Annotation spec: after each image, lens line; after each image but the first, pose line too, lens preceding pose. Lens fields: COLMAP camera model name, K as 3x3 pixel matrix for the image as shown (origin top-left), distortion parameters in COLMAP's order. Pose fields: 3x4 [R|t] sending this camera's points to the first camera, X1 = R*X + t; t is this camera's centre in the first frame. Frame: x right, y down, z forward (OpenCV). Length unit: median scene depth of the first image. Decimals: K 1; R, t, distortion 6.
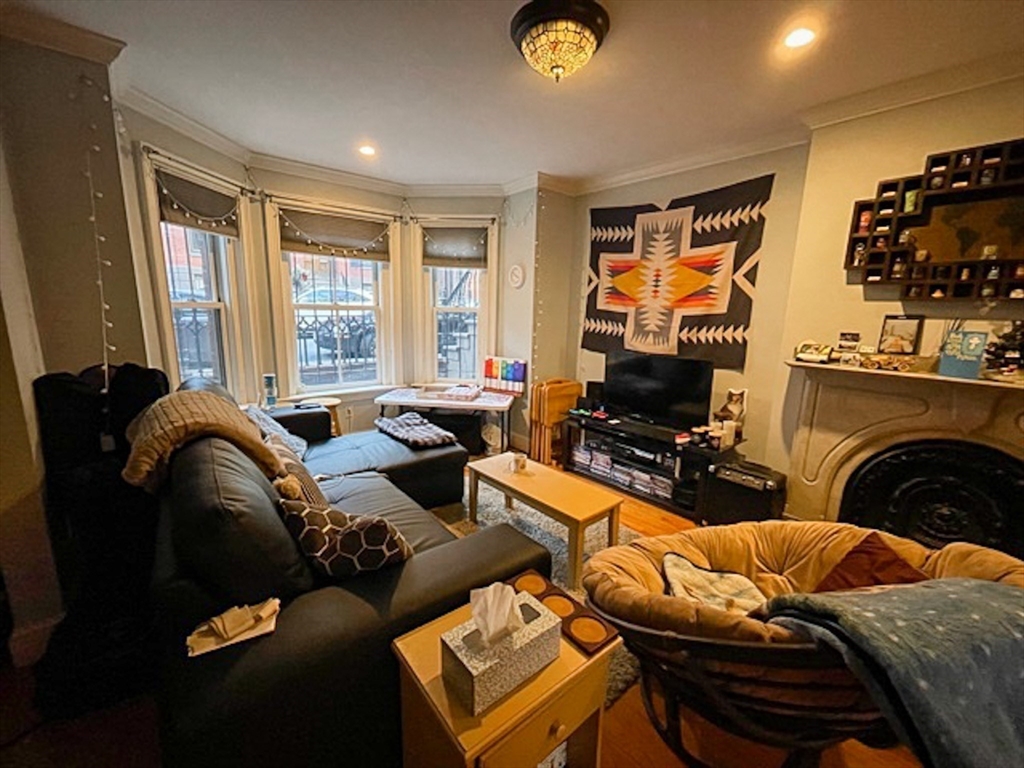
lens RADIAL K [[413.1, 0, 503.4], [0, 413.1, 383.7], [0, 0, 1]] dist [0.001981, -0.000967]
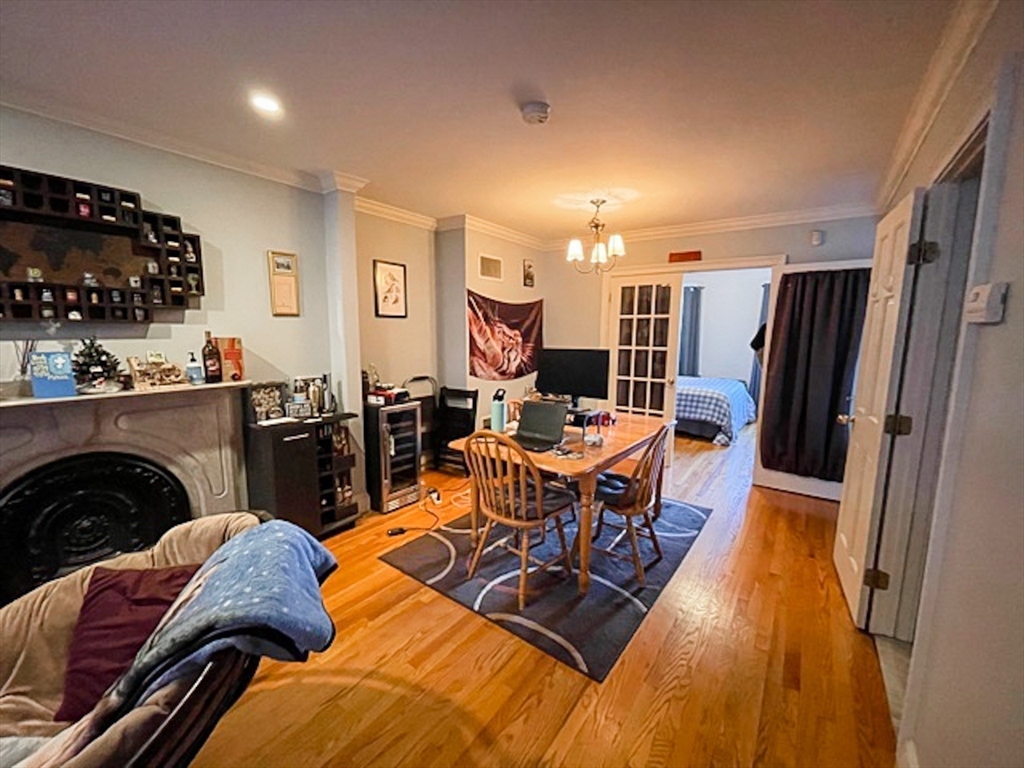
lens RADIAL K [[413.1, 0, 513.1], [0, 413.1, 384.8], [0, 0, 1]] dist [0.001981, -0.000967]
pose [[-0.251801, -0.152518, 0.955685, -0.152842], [0.164079, 0.966480, 0.197472, -0.062410], [-0.953769, 0.206532, -0.218335, 0.148649]]
